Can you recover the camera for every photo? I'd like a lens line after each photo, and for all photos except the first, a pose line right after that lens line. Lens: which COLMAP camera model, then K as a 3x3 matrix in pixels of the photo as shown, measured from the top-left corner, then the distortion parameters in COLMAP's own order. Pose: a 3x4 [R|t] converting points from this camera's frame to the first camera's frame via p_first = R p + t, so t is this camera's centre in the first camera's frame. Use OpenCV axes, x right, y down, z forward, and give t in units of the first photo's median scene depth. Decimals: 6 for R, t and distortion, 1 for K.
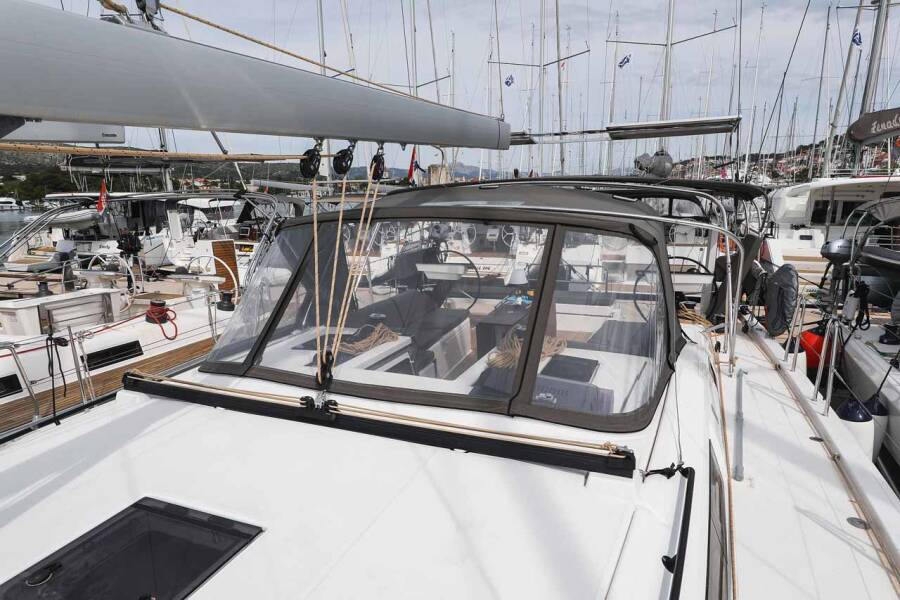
lens RADIAL K [[519.4, 0, 450.0], [0, 519.4, 300.0], [0, 0, 1]] dist [-0.000048, 0.000352]
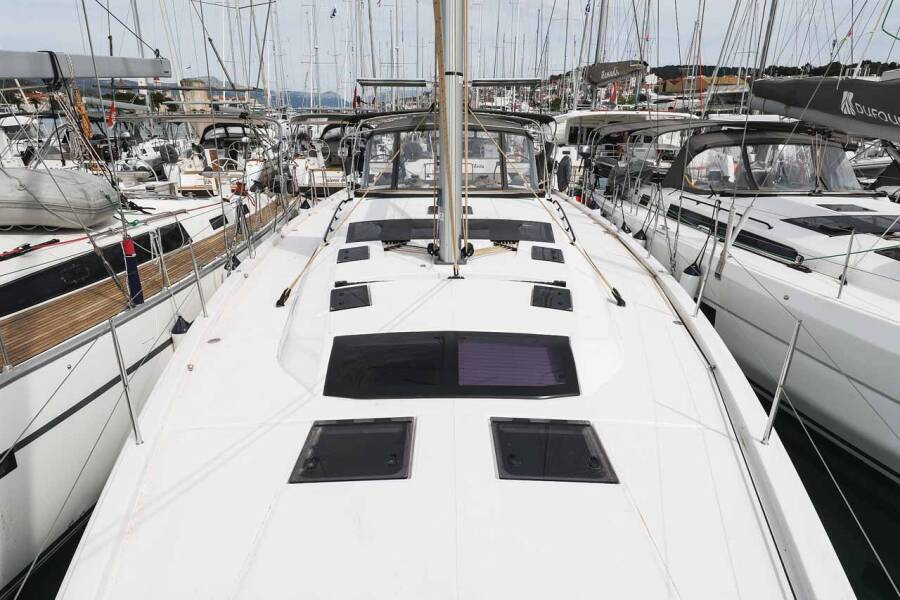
lens RADIAL K [[580.0, 0, 450.0], [0, 580.0, 300.0], [0, 0, 1]] dist [-0.001137, 0.000025]
pose [[0.914031, -0.104701, 0.391900, -0.270662], [0.063658, 0.991168, 0.116333, 0.073858], [-0.400619, -0.081384, 0.912623, -0.354952]]
